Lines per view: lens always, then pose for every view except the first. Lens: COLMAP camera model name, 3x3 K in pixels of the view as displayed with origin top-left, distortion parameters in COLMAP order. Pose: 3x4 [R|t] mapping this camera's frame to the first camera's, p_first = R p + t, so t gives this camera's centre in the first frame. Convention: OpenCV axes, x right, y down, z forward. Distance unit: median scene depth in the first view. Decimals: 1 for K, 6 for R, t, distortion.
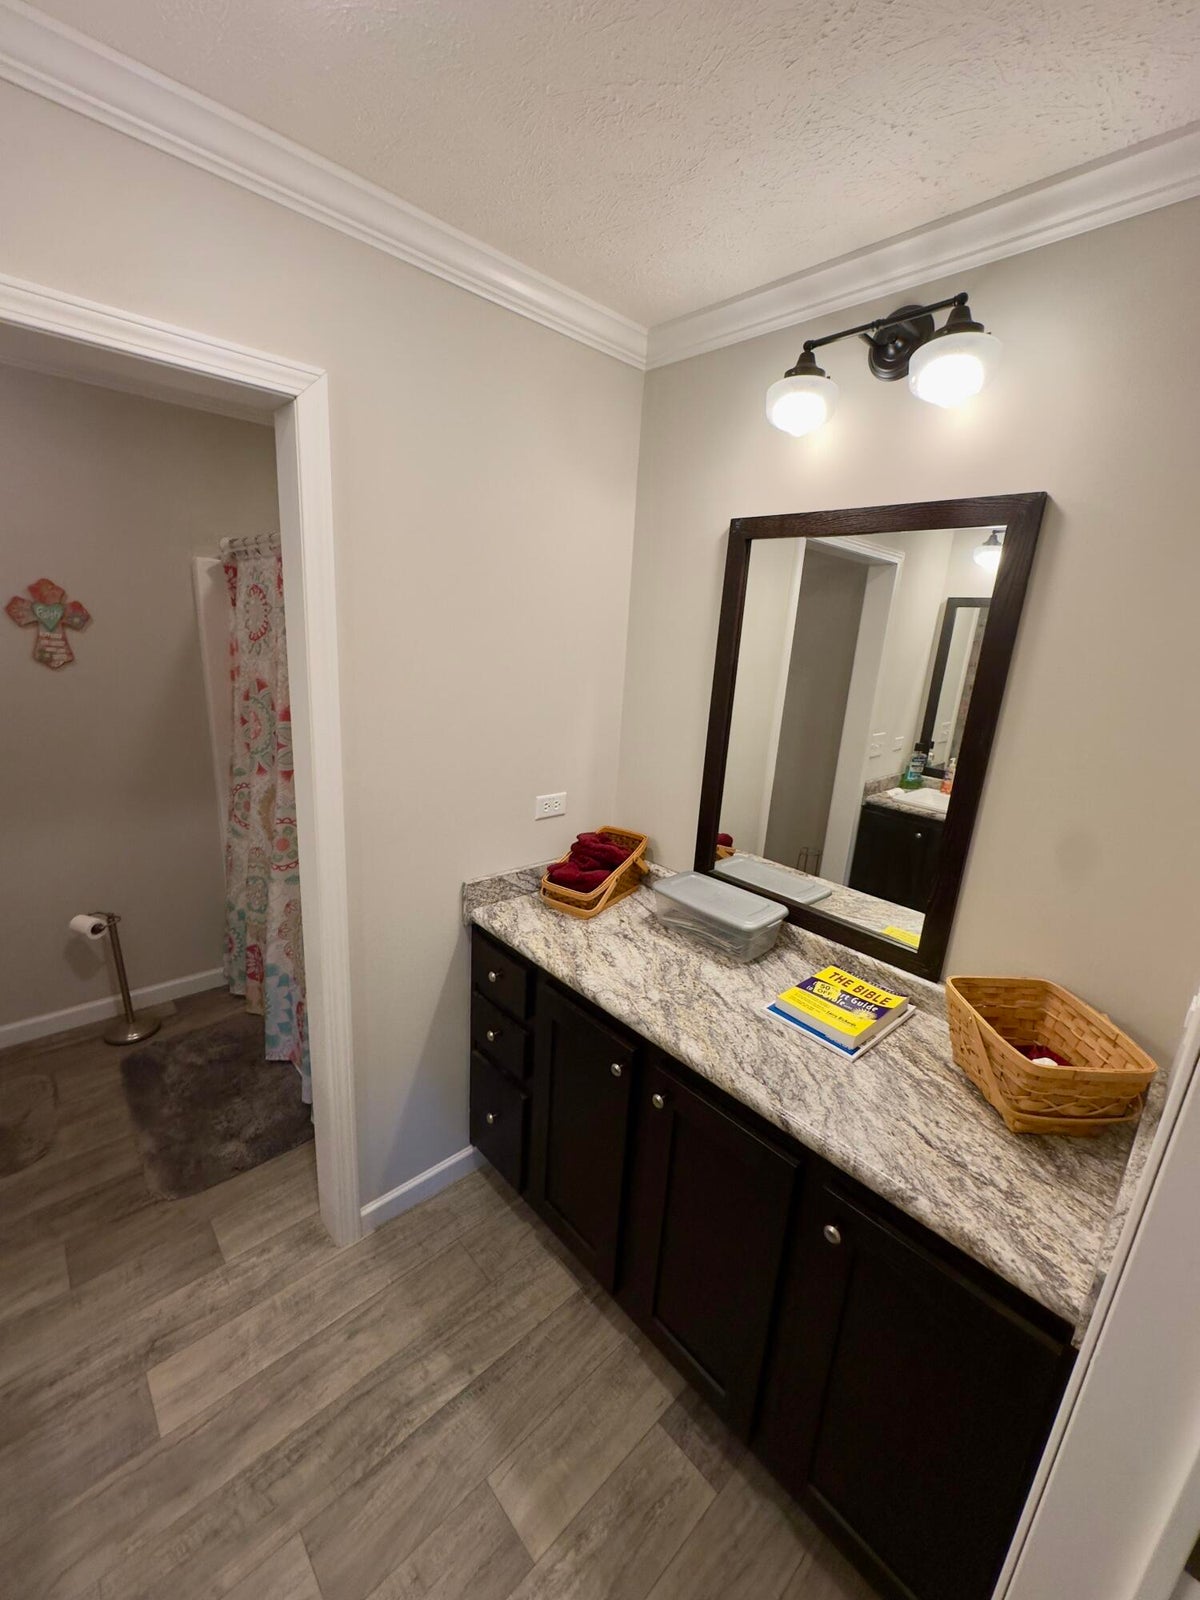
lens RADIAL K [[641.7, 0, 611.4], [0, 641.7, 797.7], [0, 0, 1]] dist [-0.003970, 0.000093]
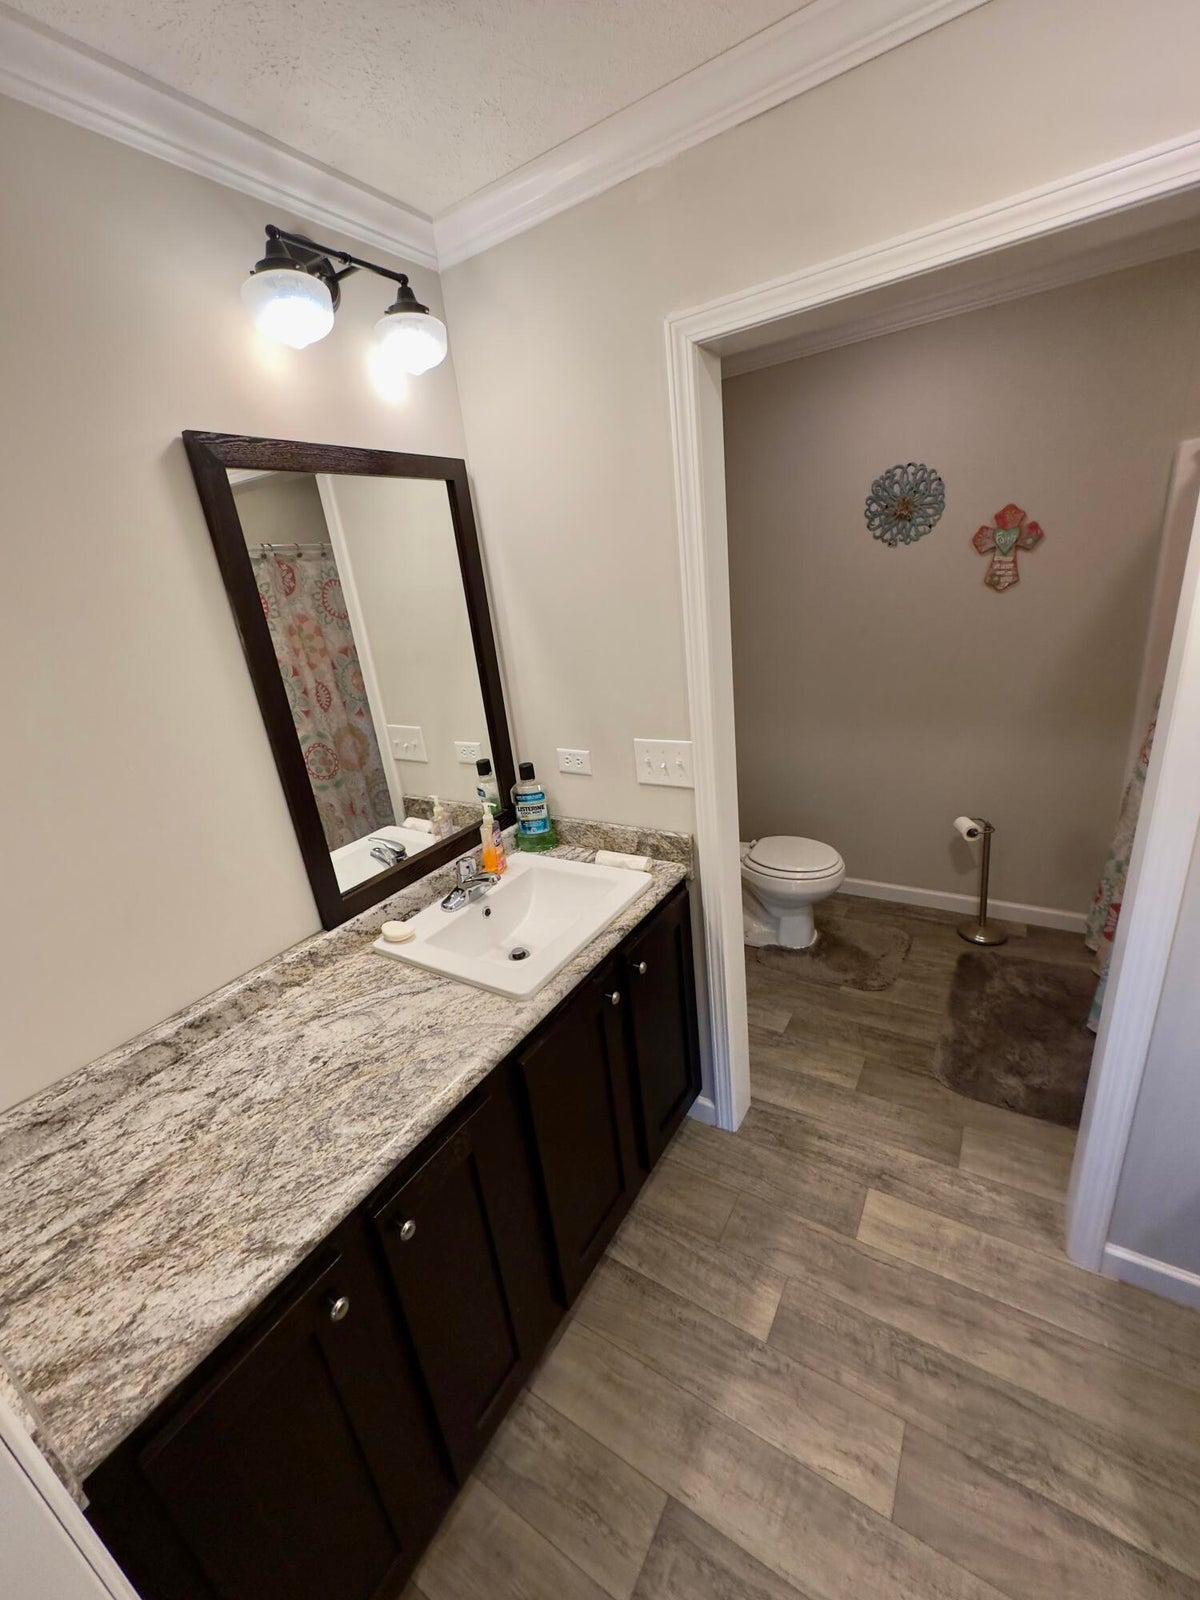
lens RADIAL K [[641.7, 0, 589.6], [0, 641.7, 798.5], [0, 0, 1]] dist [-0.003970, 0.000093]
pose [[0.229121, 0.239943, -0.943362, 0.090634], [-0.125932, 0.968305, 0.215701, -0.009571], [0.965217, 0.069378, 0.252076, 0.096492]]
